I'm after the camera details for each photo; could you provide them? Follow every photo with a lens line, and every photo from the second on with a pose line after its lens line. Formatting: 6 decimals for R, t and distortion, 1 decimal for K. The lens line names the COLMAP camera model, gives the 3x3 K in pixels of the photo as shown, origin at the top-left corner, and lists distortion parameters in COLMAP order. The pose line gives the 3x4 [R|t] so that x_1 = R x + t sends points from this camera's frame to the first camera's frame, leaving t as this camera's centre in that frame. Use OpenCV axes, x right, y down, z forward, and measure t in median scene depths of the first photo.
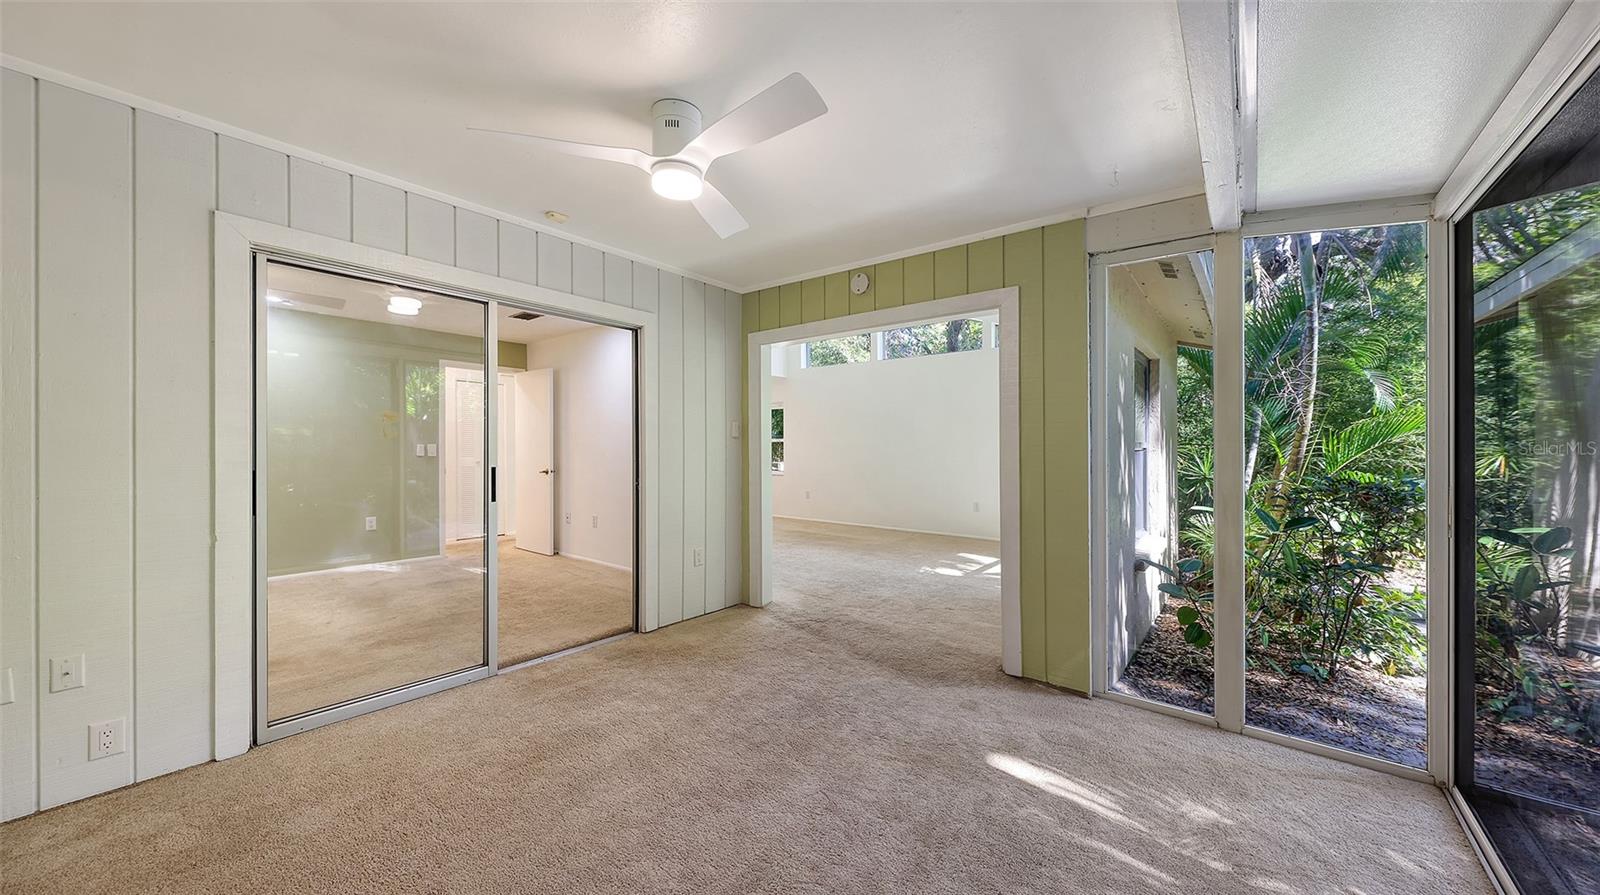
lens RADIAL K [[551.9, 0, 796.5], [0, 551.9, 450.7], [0, 0, 1]] dist [0.001809, -0.000140]
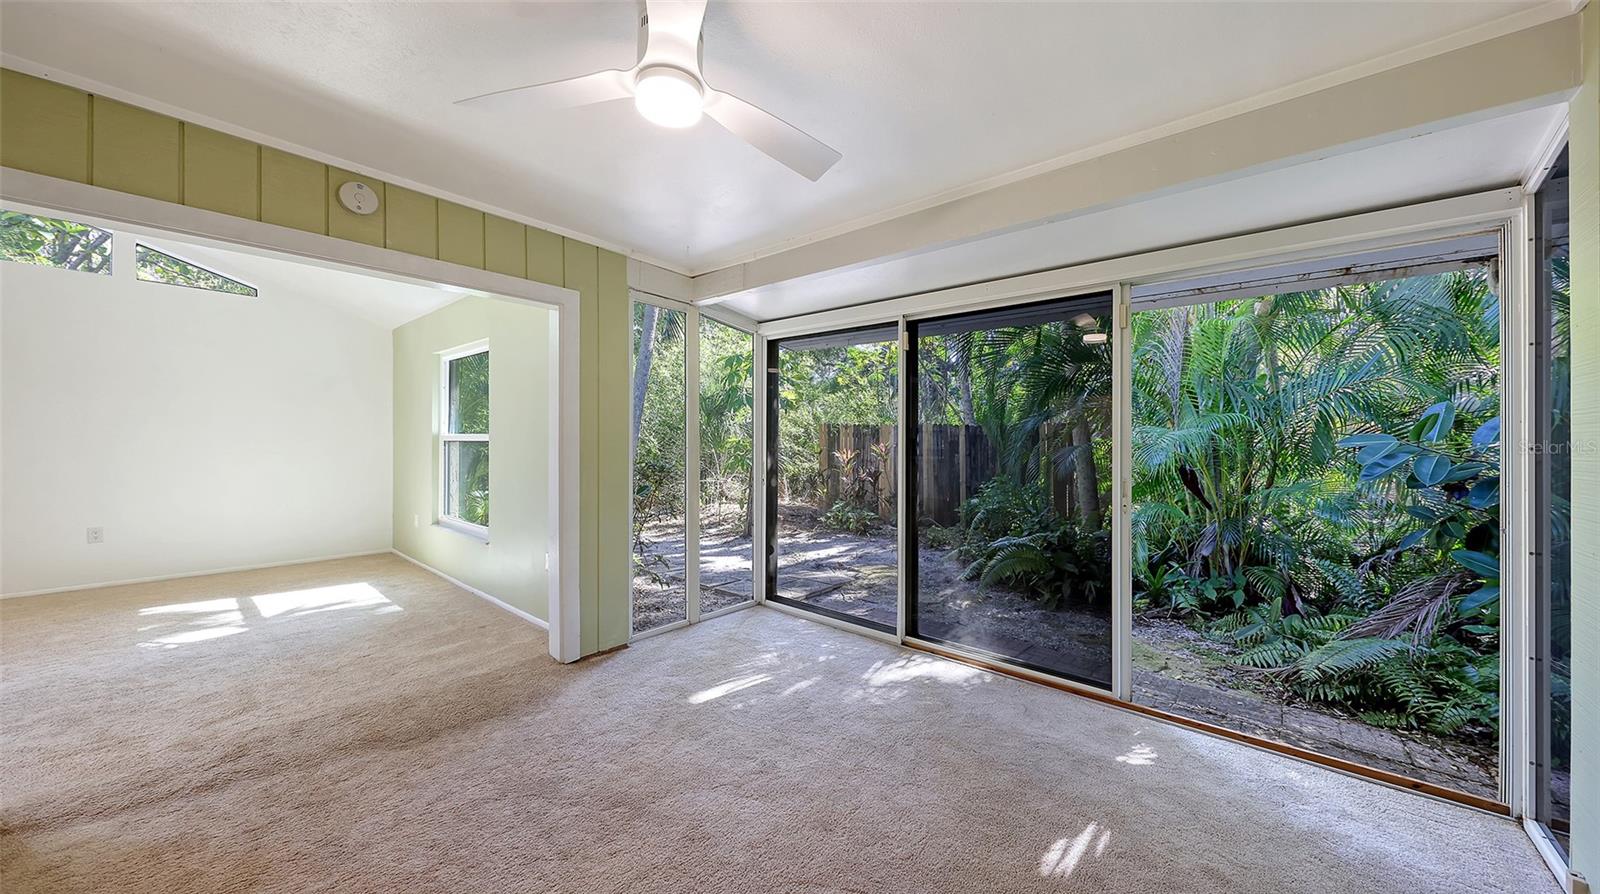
lens RADIAL K [[551.9, 0, 796.0], [0, 551.9, 438.3], [0, 0, 1]] dist [0.001809, -0.000140]
pose [[0.038148, -0.002127, 0.999270, -0.651220], [-0.003215, 0.999992, 0.002251, -0.020547], [-0.999267, -0.003298, 0.038141, 0.551652]]
